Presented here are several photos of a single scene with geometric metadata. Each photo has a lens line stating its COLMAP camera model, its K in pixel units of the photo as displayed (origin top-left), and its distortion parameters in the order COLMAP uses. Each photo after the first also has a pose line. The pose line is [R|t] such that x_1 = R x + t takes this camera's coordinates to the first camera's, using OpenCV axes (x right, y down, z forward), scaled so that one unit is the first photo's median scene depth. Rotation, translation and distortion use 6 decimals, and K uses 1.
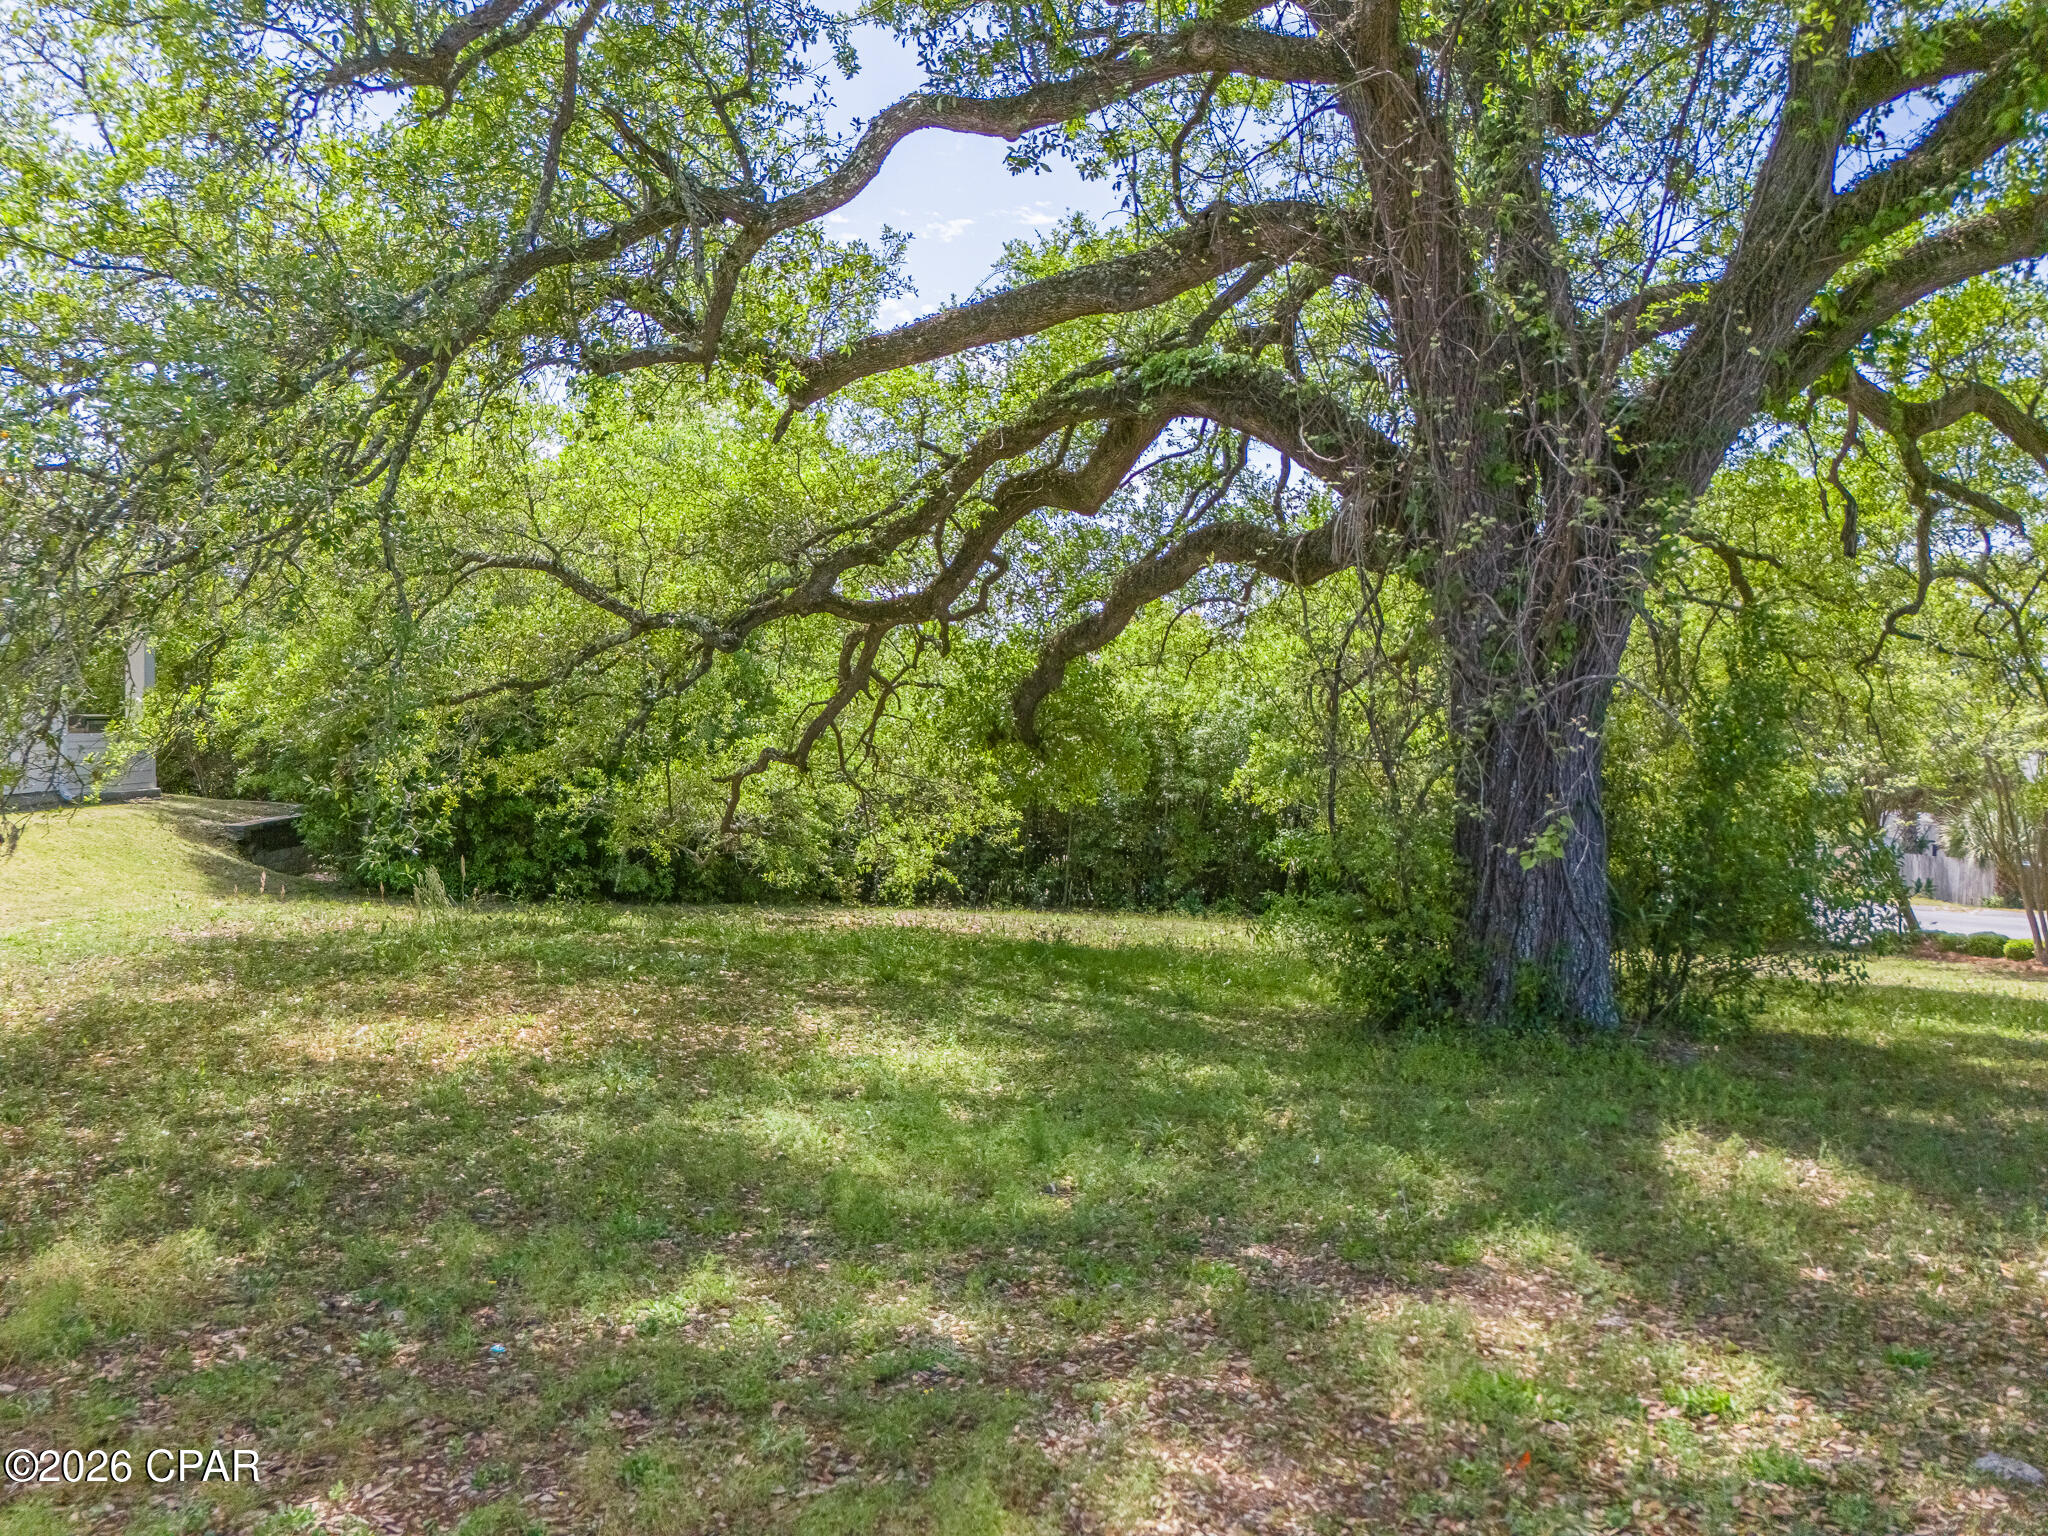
lens RADIAL K [[1557.4, 0, 1028.7], [0, 1557.4, 780.6], [0, 0, 1]] dist [0.072608, -0.025151]
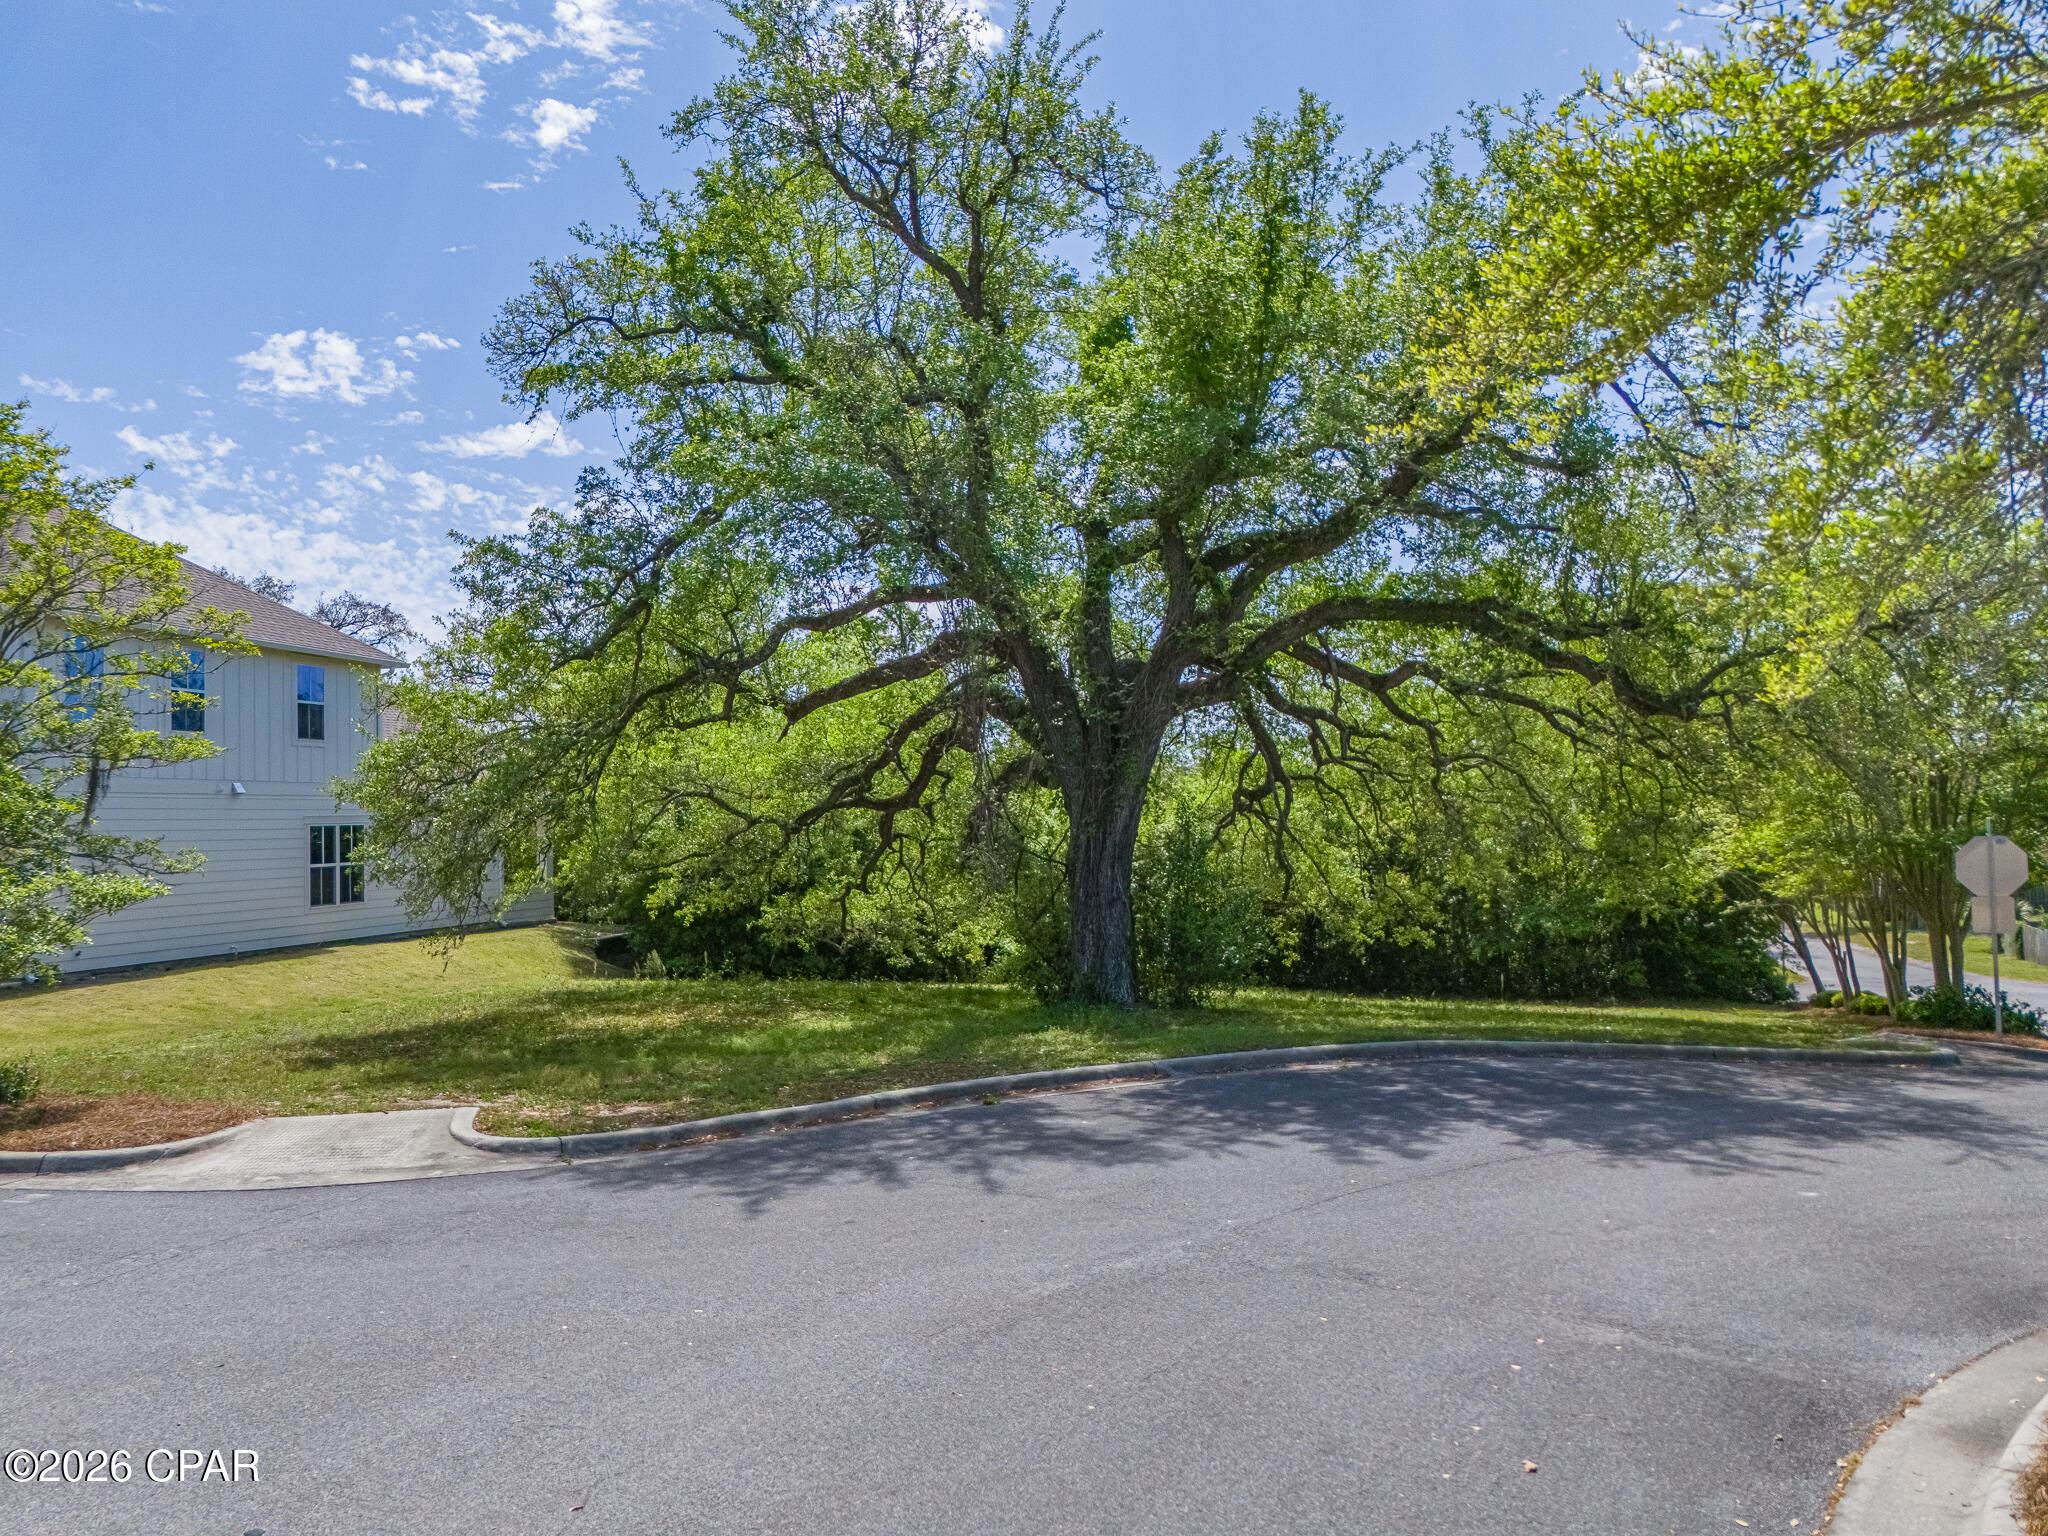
lens RADIAL K [[1557.4, 0, 1015.4], [0, 1557.4, 759.2], [0, 0, 1]] dist [0.072608, -0.025151]
pose [[0.966801, -0.061723, -0.247963, 0.547735], [0.039471, 0.994815, -0.093731, 0.016792], [0.252463, 0.080832, 0.964224, -0.781190]]
